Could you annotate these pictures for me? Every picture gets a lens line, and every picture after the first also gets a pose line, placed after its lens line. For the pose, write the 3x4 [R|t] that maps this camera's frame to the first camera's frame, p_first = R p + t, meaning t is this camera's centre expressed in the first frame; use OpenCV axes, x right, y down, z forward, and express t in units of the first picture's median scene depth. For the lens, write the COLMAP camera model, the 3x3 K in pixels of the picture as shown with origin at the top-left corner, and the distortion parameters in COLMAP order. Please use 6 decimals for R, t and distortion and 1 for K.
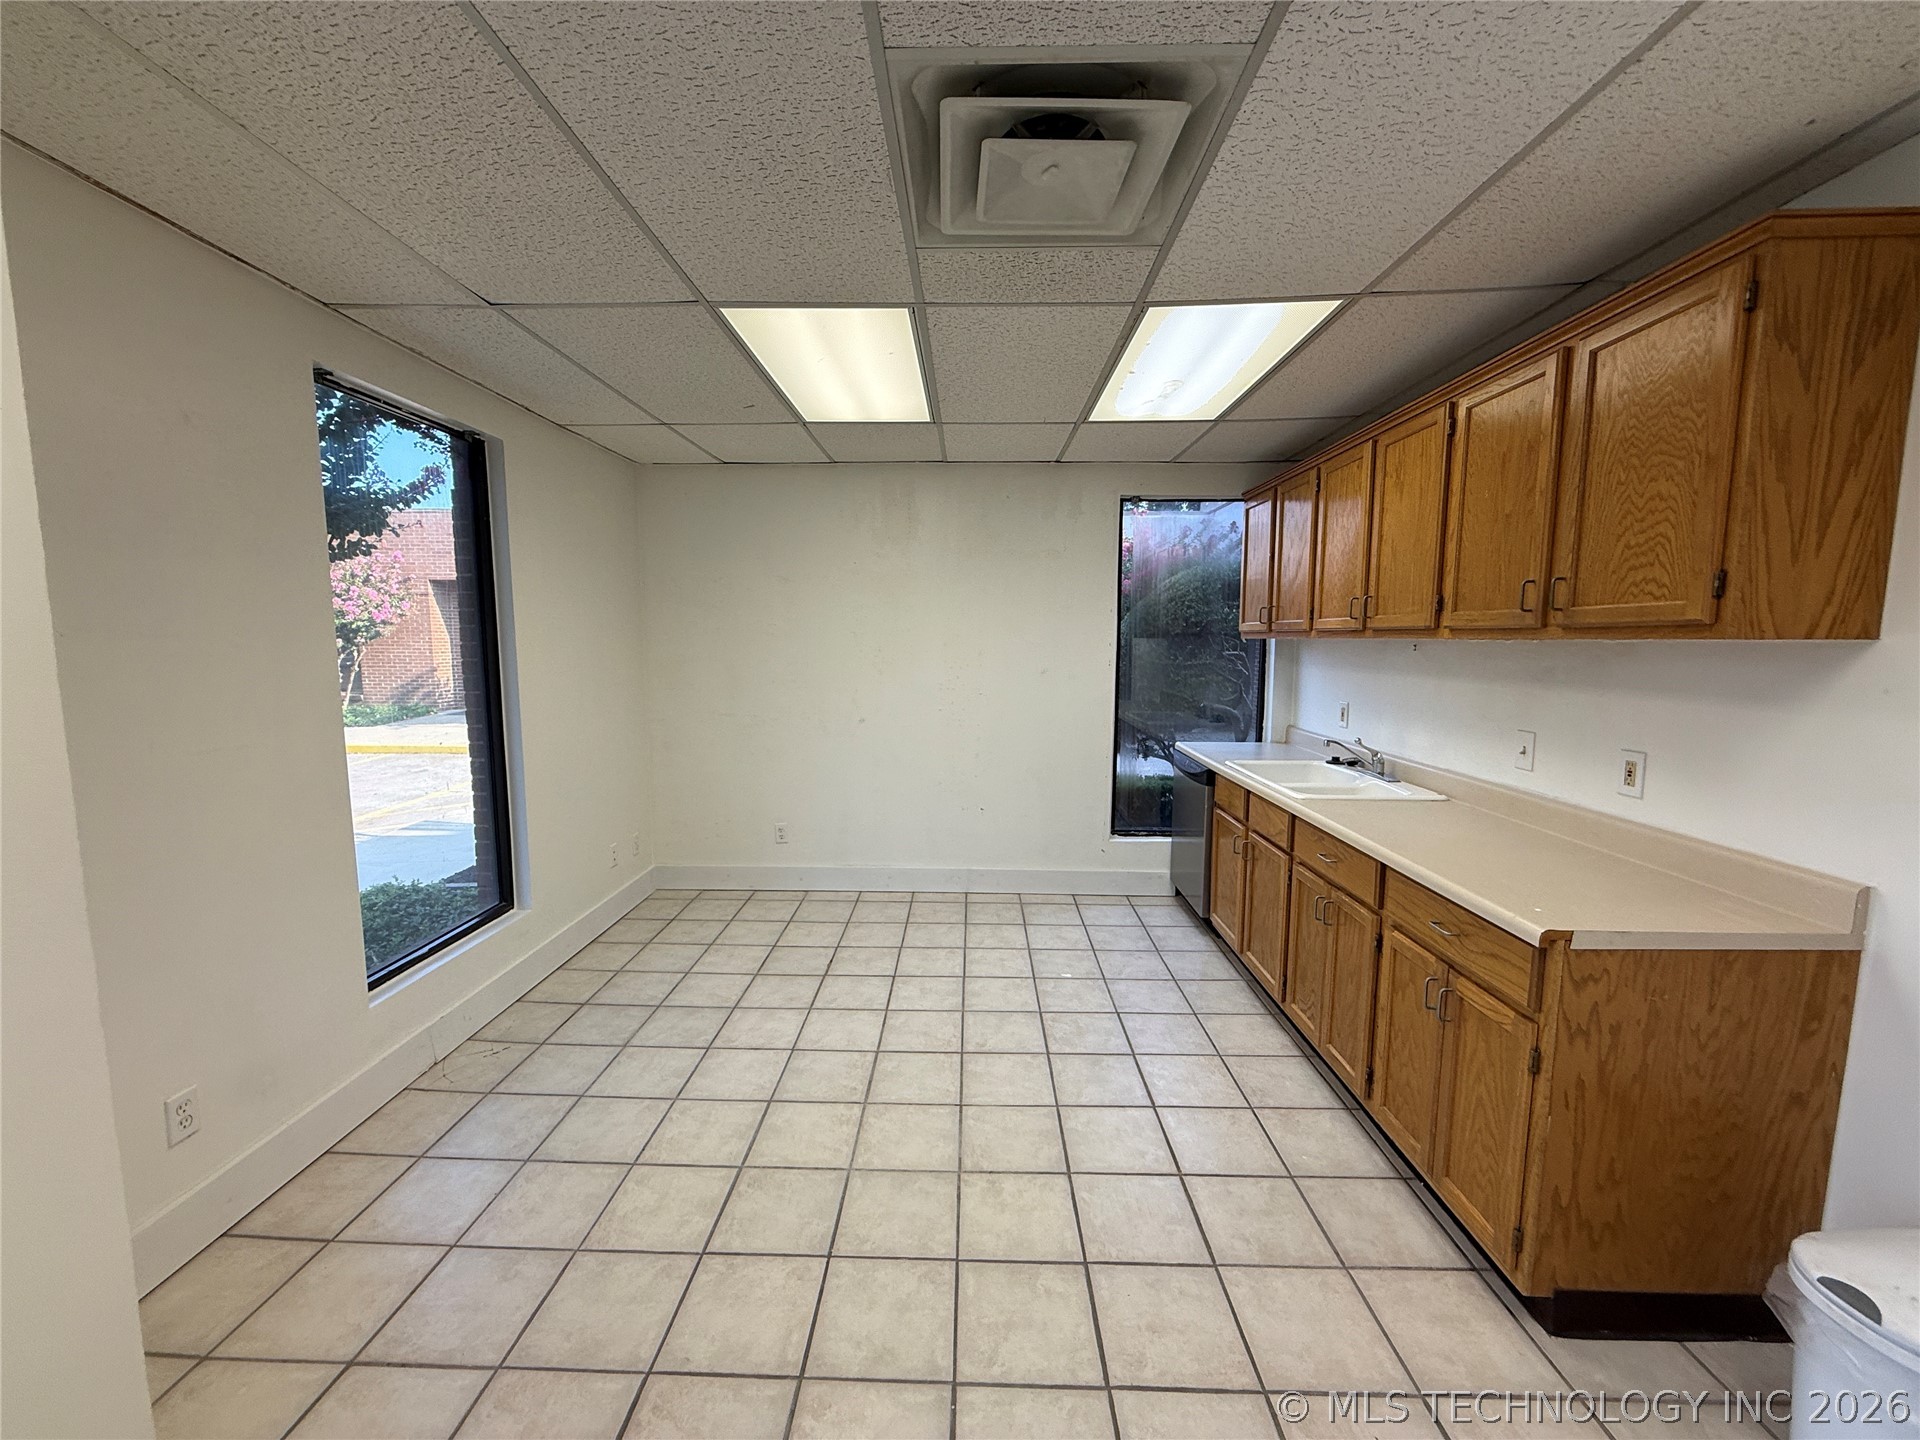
lens RADIAL K [[762.9, 0, 953.4], [0, 762.9, 724.4], [0, 0, 1]] dist [0.000121, -0.000062]
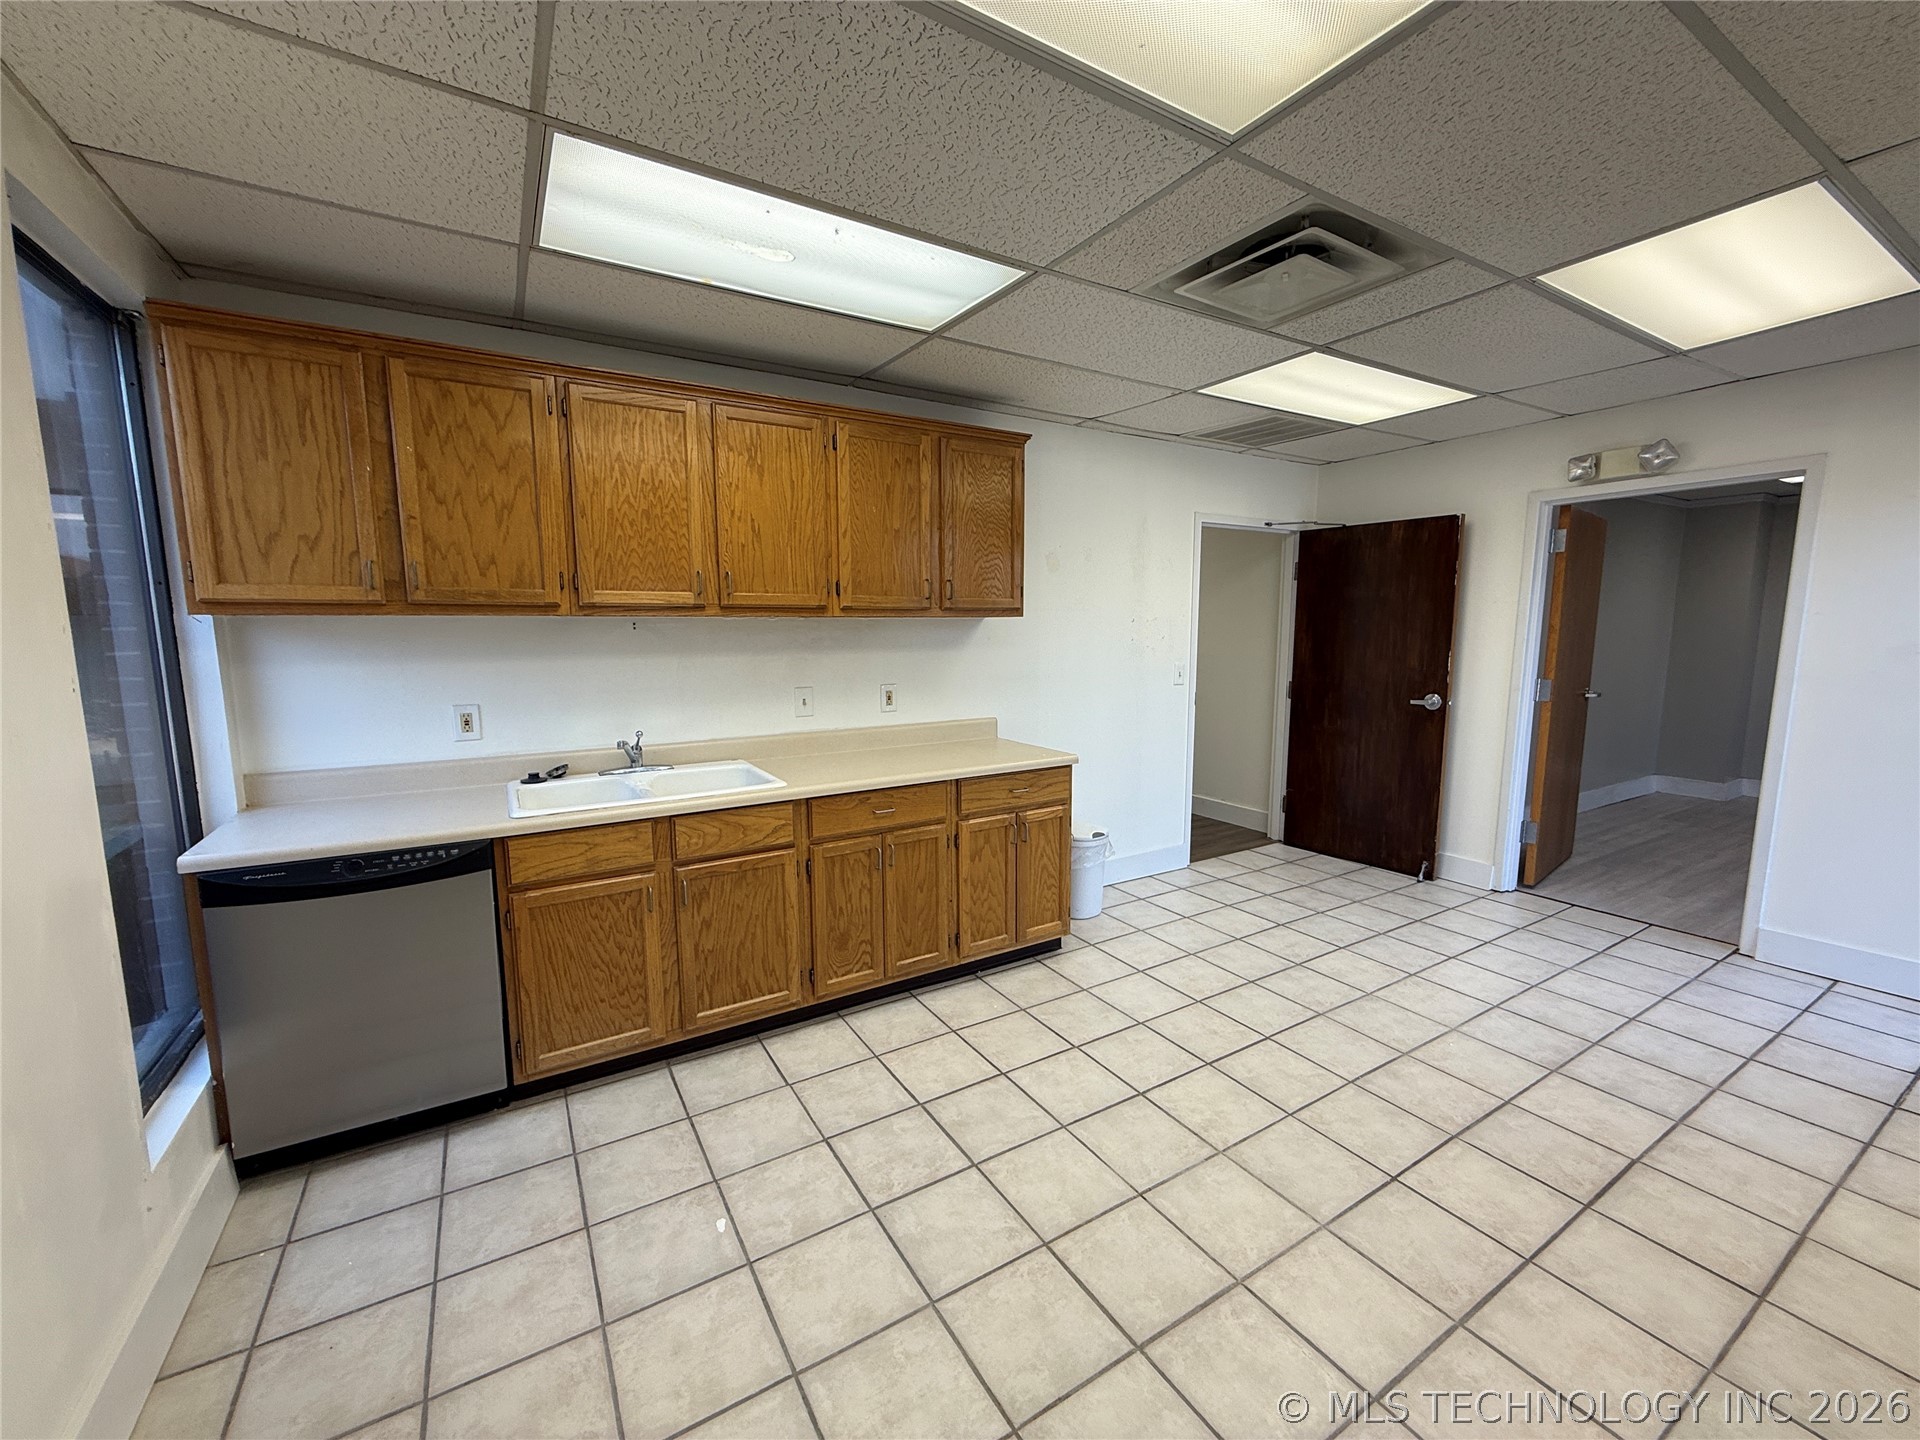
lens RADIAL K [[762.9, 0, 953.4], [0, 762.9, 724.4], [0, 0, 1]] dist [0.000121, -0.000062]
pose [[-0.539057, -0.111518, 0.834854, -0.517573], [0.095186, 0.976781, 0.191936, -0.163536], [-0.836874, 0.182931, -0.515925, 1.542456]]
